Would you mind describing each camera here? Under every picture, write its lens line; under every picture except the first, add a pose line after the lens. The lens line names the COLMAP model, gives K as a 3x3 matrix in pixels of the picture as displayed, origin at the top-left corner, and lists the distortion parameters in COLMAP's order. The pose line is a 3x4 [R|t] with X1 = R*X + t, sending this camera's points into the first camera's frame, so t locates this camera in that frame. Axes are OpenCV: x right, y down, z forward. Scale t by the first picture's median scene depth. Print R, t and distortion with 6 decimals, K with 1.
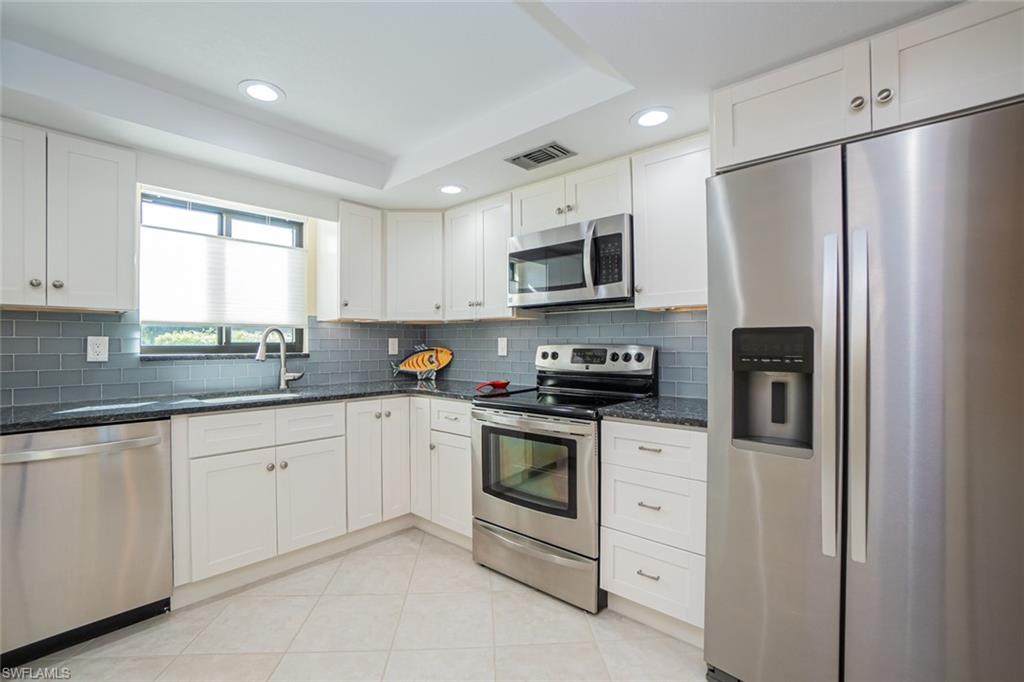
lens RADIAL K [[453.5, 0, 505.0], [0, 453.5, 342.4], [0, 0, 1]] dist [-0.065571, 0.024519]
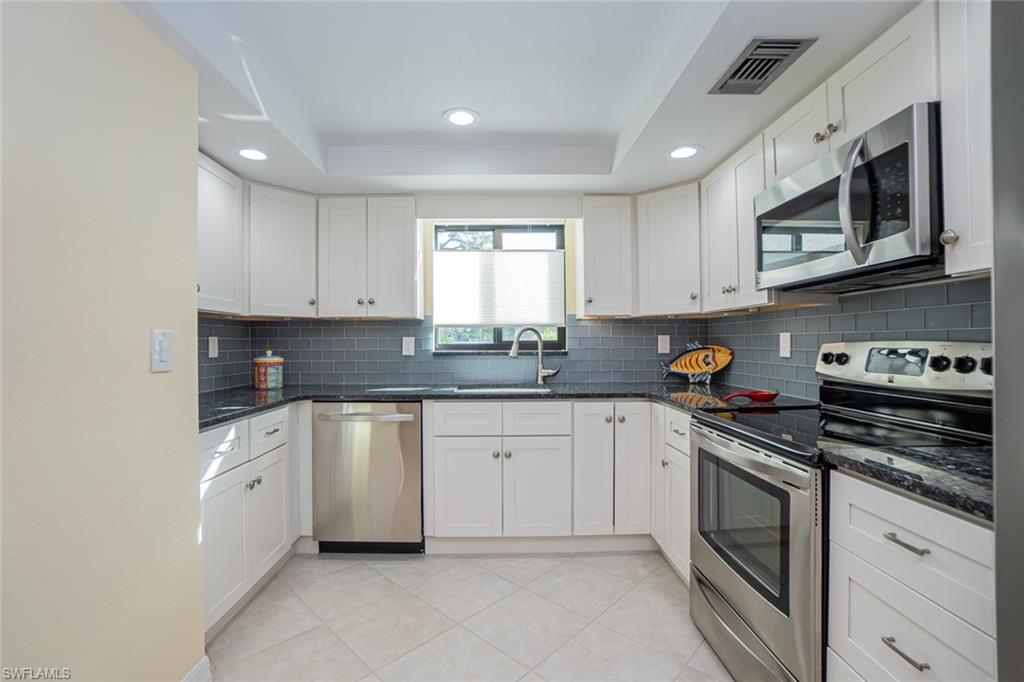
lens RADIAL K [[453.5, 0, 505.0], [0, 453.5, 342.4], [0, 0, 1]] dist [-0.065571, 0.024519]
pose [[0.680818, -0.001882, -0.732450, 0.248569], [0.006044, 0.999977, 0.003048, 0.000507], [0.732428, -0.006502, 0.680814, 0.211164]]
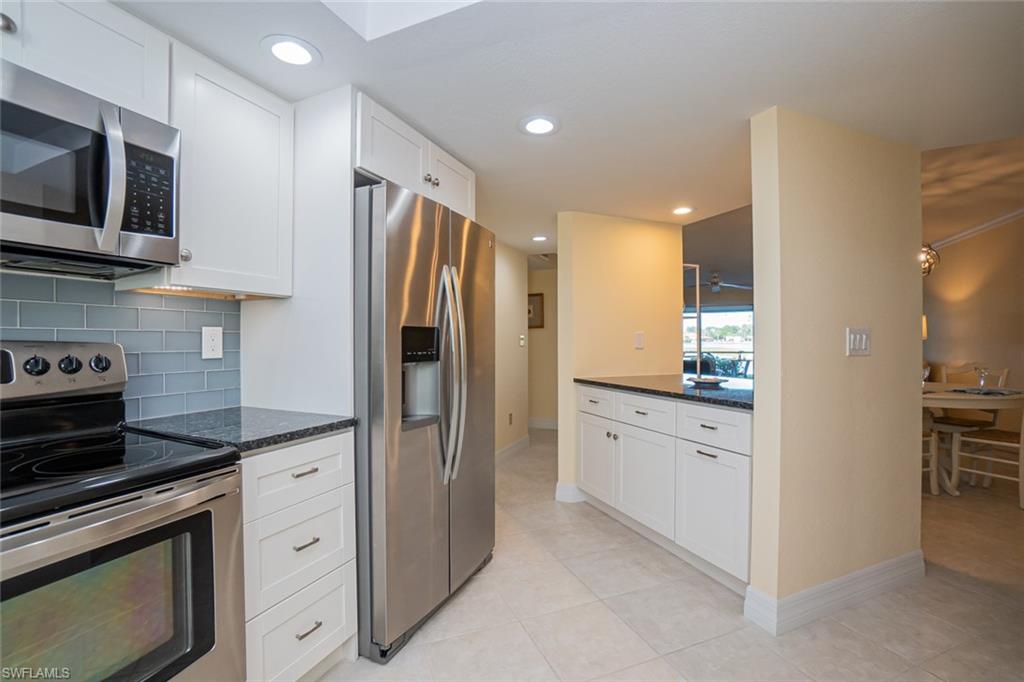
lens RADIAL K [[453.5, 0, 505.0], [0, 453.5, 342.4], [0, 0, 1]] dist [-0.065571, 0.024519]
pose [[-0.313364, 0.001187, 0.949632, -0.353378], [0.001152, 0.999999, -0.000869, 0.005742], [-0.949632, 0.000821, -0.313365, 0.602537]]
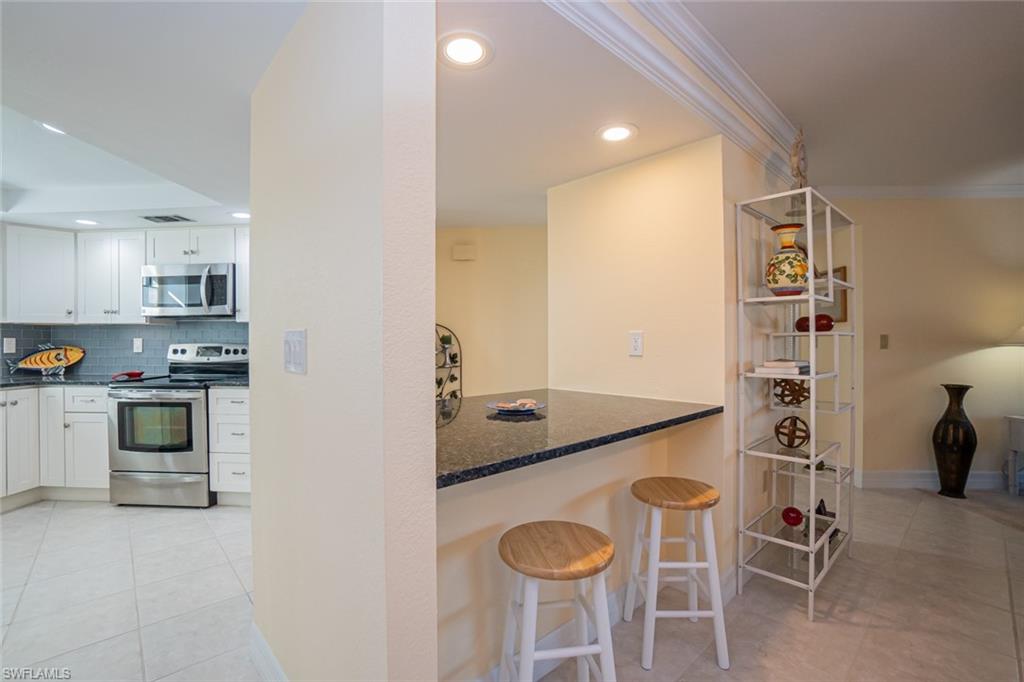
lens RADIAL K [[453.5, 0, 505.0], [0, 453.5, 342.4], [0, 0, 1]] dist [-0.065571, 0.024519]
pose [[0.778575, -0.001225, 0.627550, 0.029253], [-0.000839, 0.999995, 0.002994, -0.003795], [-0.627551, -0.002858, 0.778570, -0.696067]]
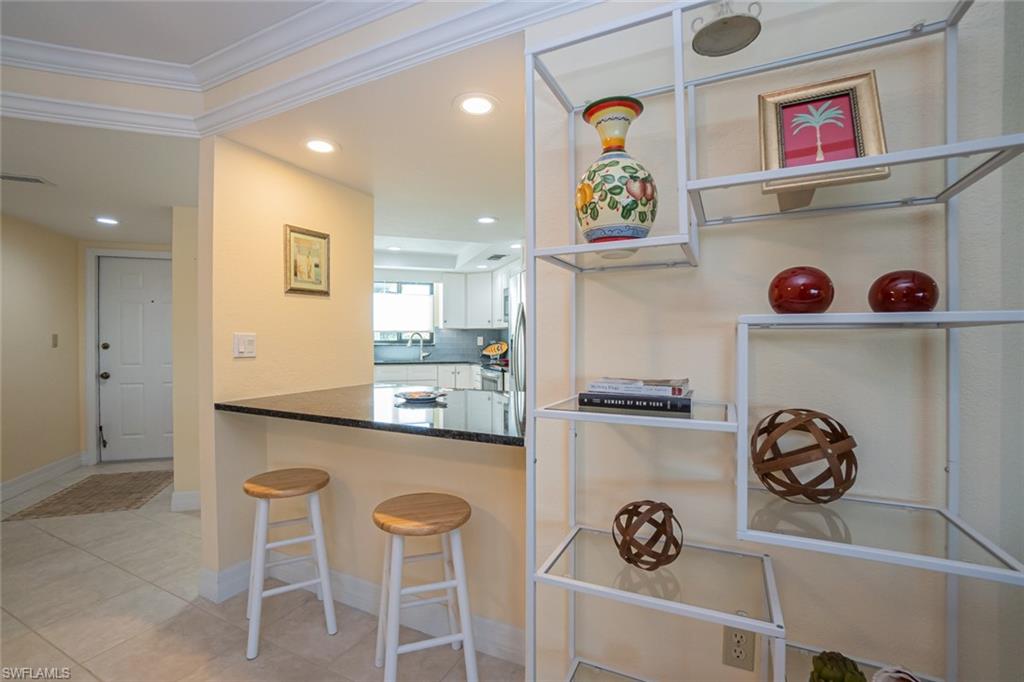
lens RADIAL K [[453.5, 0, 505.0], [0, 453.5, 342.4], [0, 0, 1]] dist [-0.065571, 0.024519]
pose [[0.873089, 0.005720, -0.487527, 0.996268], [-0.001323, 0.999955, 0.009364, -0.005169], [0.487559, -0.007531, 0.873058, -0.785533]]
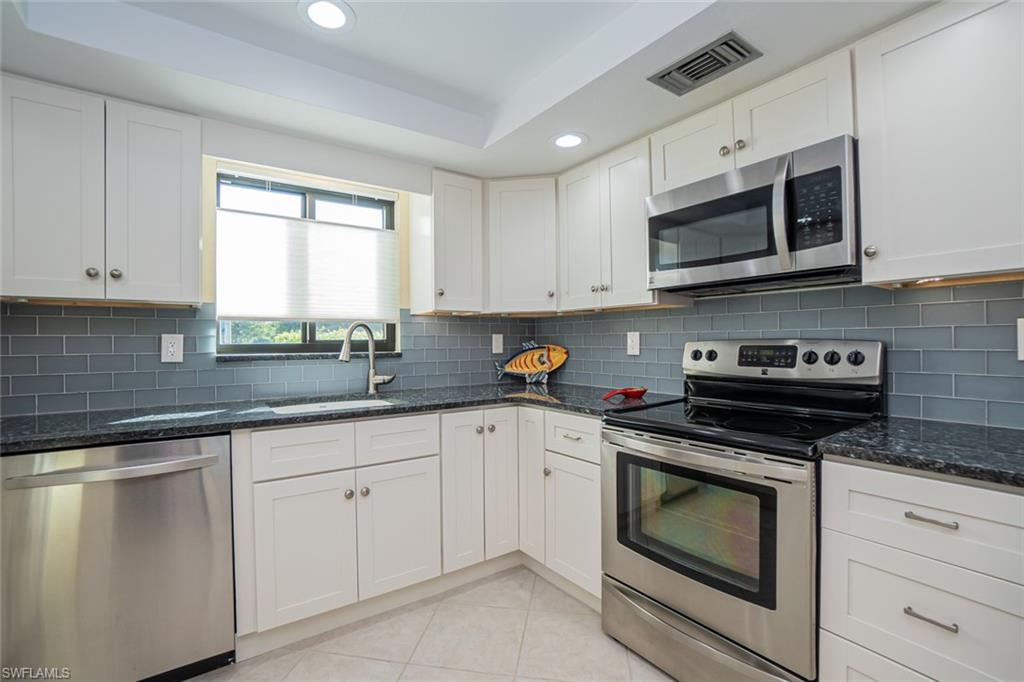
lens RADIAL K [[453.5, 0, 505.0], [0, 453.5, 342.4], [0, 0, 1]] dist [-0.065571, 0.024519]
pose [[0.974762, -0.005236, -0.223184, -0.055926], [0.006576, 0.999965, 0.005262, 0.002245], [0.223148, -0.006597, 0.974762, 0.222493]]
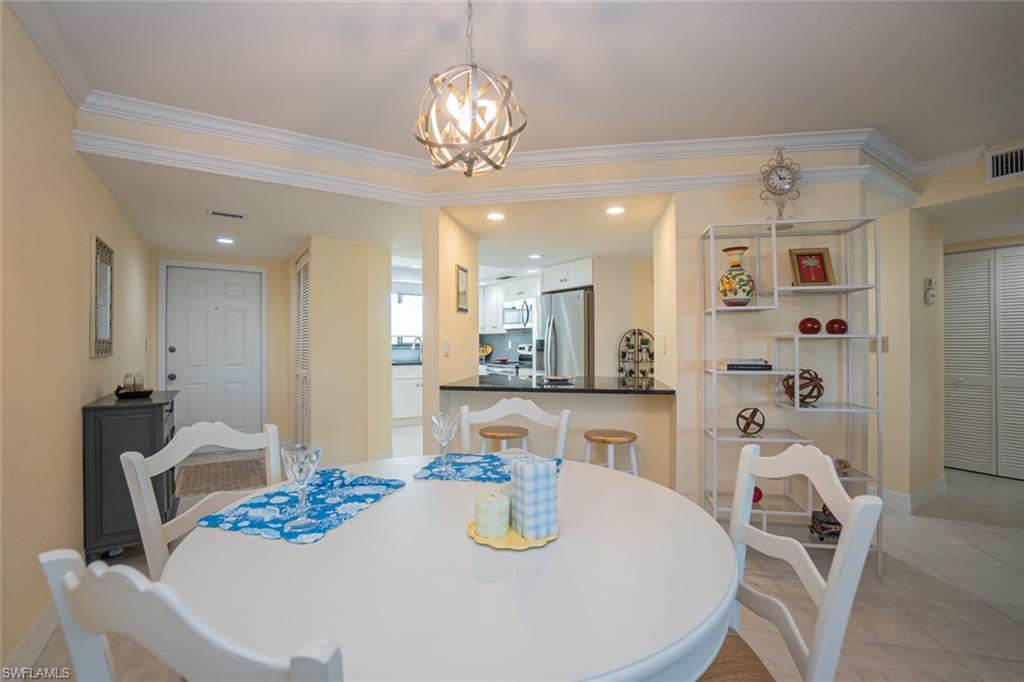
lens RADIAL K [[453.5, 0, 505.0], [0, 453.5, 342.4], [0, 0, 1]] dist [-0.065571, 0.024519]
pose [[0.966240, 0.000921, -0.257640, 0.660444], [-0.000777, 0.999999, 0.000662, -0.005468], [0.257641, -0.000440, 0.966241, -1.436118]]
